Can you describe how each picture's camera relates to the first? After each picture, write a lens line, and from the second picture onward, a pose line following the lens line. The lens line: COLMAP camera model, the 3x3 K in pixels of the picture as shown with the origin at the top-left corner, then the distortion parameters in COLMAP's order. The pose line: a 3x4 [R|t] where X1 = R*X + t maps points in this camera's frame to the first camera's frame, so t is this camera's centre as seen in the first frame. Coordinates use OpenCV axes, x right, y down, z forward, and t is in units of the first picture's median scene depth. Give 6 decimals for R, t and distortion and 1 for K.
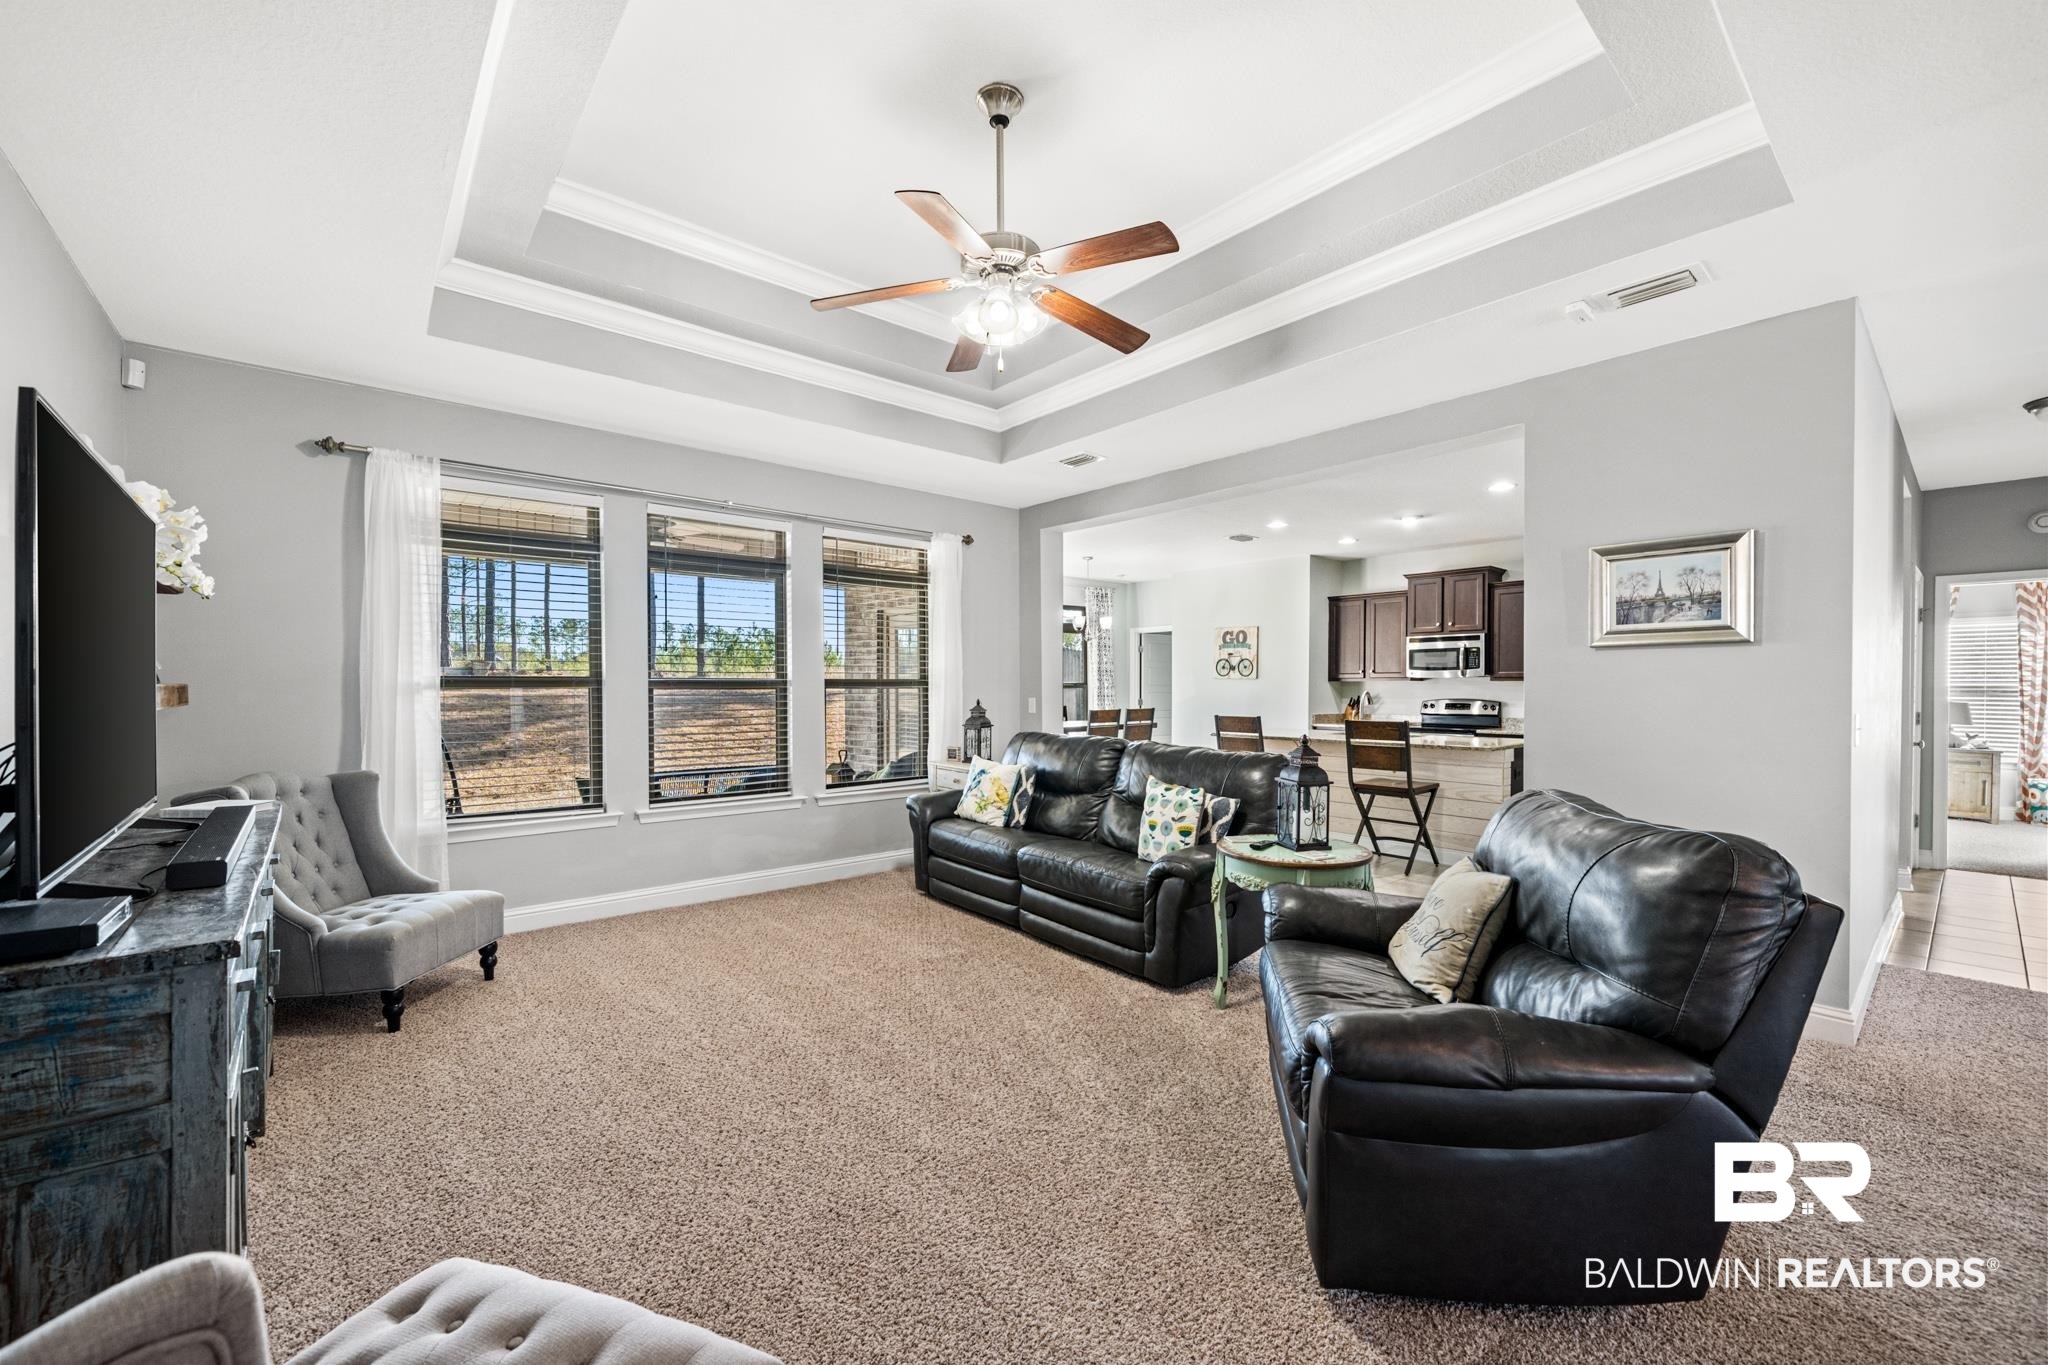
lens RADIAL K [[816.6, 0, 1020.2], [0, 816.6, 685.6], [0, 0, 1]] dist [0.000863, 0.000301]
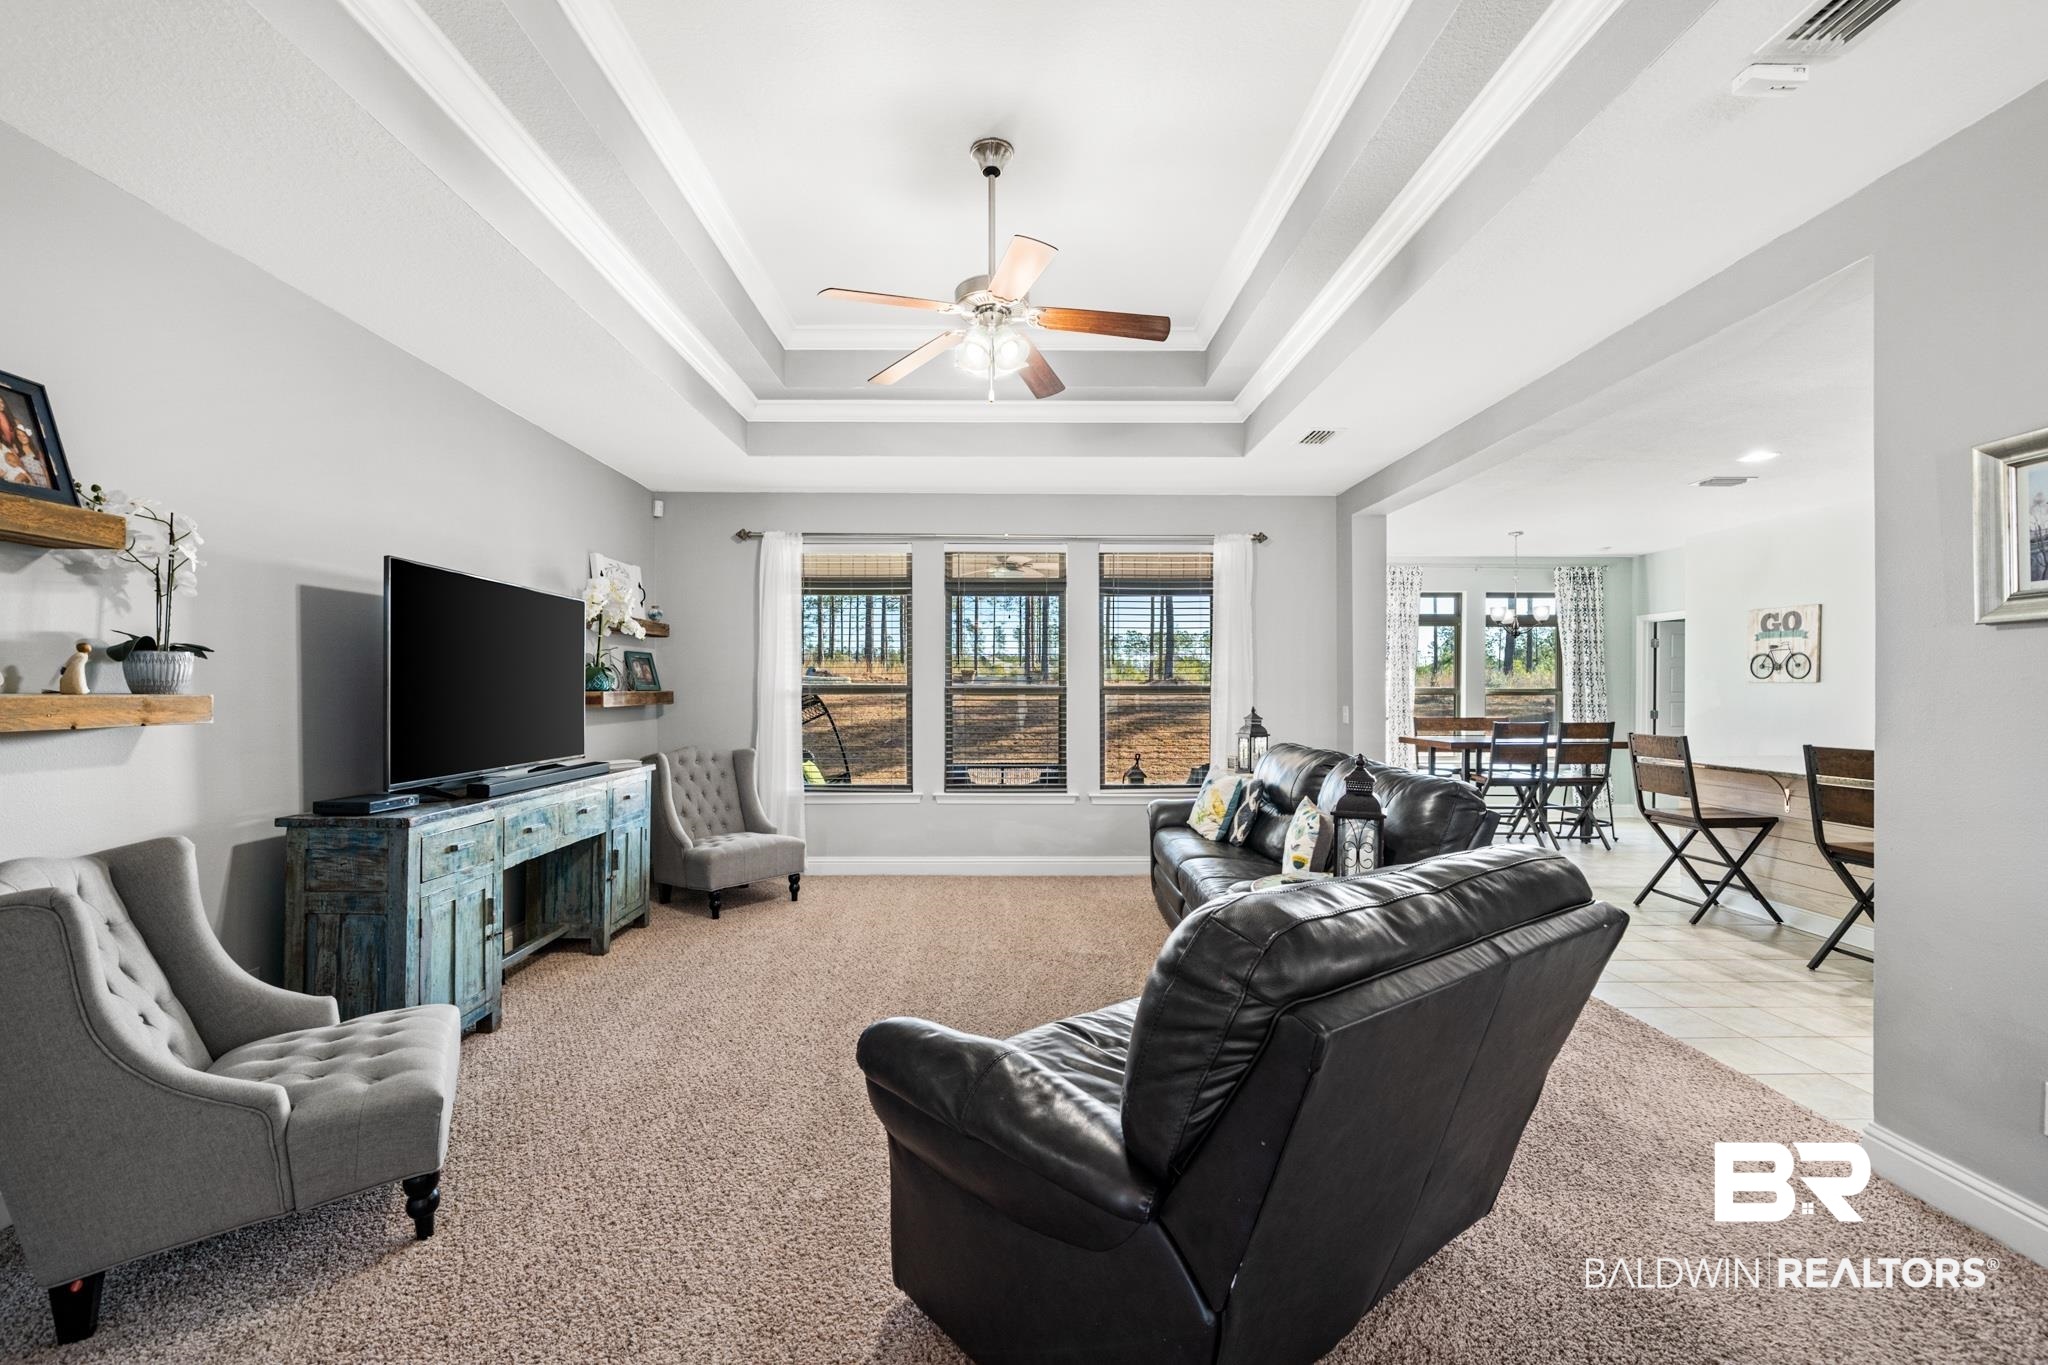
lens RADIAL K [[816.6, 0, 990.7], [0, 816.6, 685.9], [0, 0, 1]] dist [0.000863, 0.000301]
pose [[0.768212, -0.004087, -0.640182, 0.413964], [-0.000421, 0.999976, -0.006890, -0.000708], [0.640195, 0.005563, 0.768192, 0.106656]]
